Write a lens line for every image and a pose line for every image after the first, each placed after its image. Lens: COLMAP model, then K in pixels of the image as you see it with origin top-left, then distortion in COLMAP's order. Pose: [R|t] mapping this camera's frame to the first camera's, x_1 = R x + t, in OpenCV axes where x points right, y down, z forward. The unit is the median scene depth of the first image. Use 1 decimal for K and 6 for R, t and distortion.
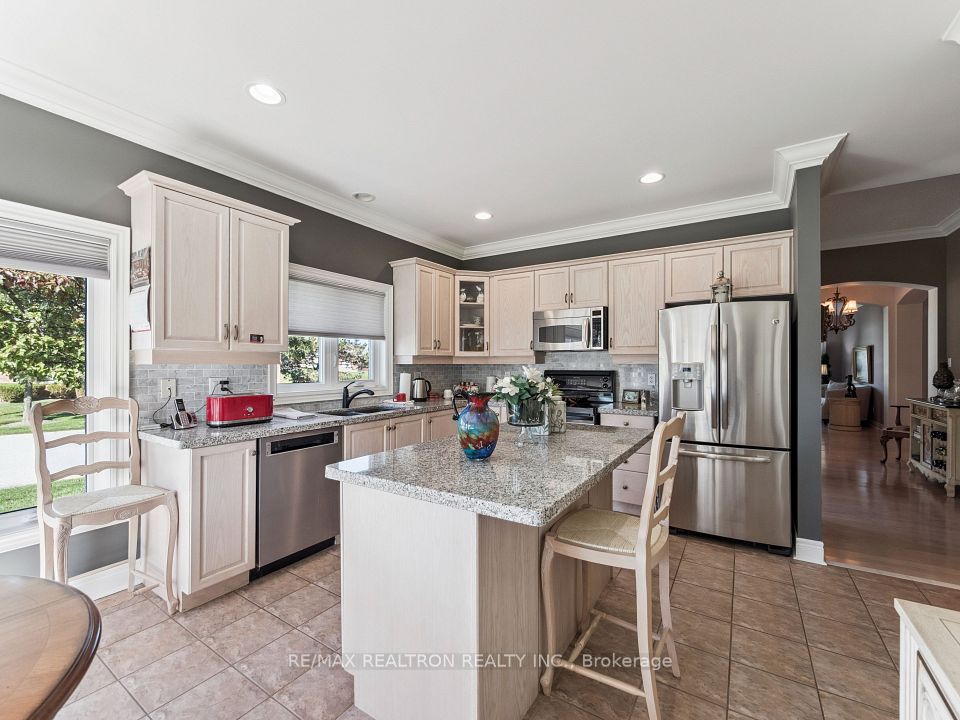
lens RADIAL K [[414.9, 0, 456.6], [0, 414.9, 358.8], [0, 0, 1]] dist [-0.000588, -0.000289]
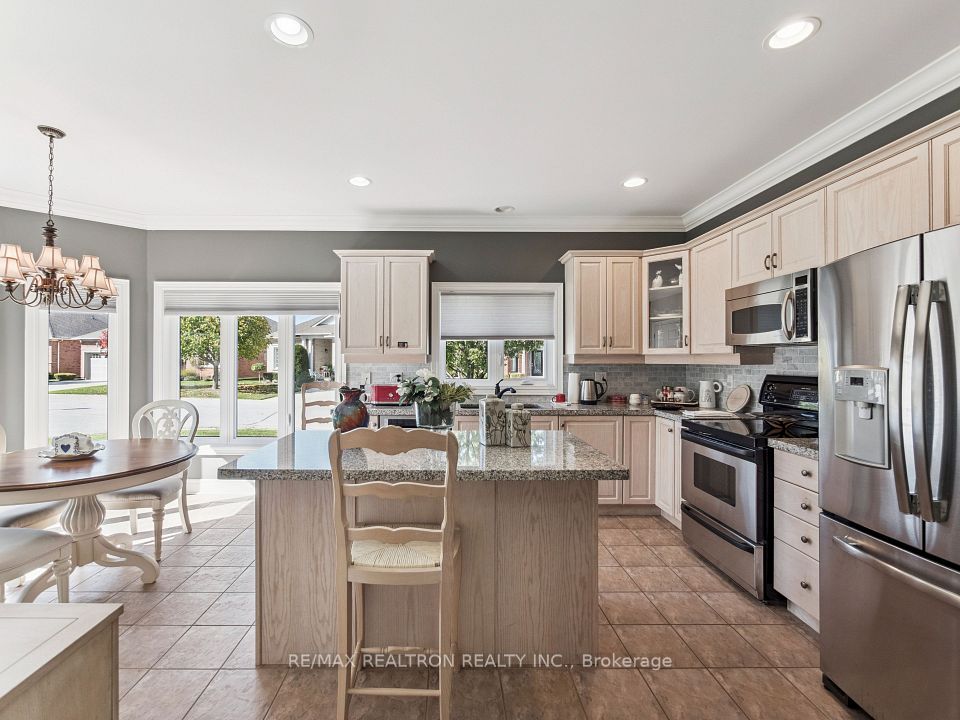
lens RADIAL K [[414.9, 0, 456.6], [0, 414.9, 358.8], [0, 0, 1]] dist [-0.000588, -0.000289]
pose [[0.574450, -0.000858, -0.818539, 0.503912], [0.008090, 0.999957, 0.004629, -0.004564], [0.818500, -0.009282, 0.574432, 0.233520]]
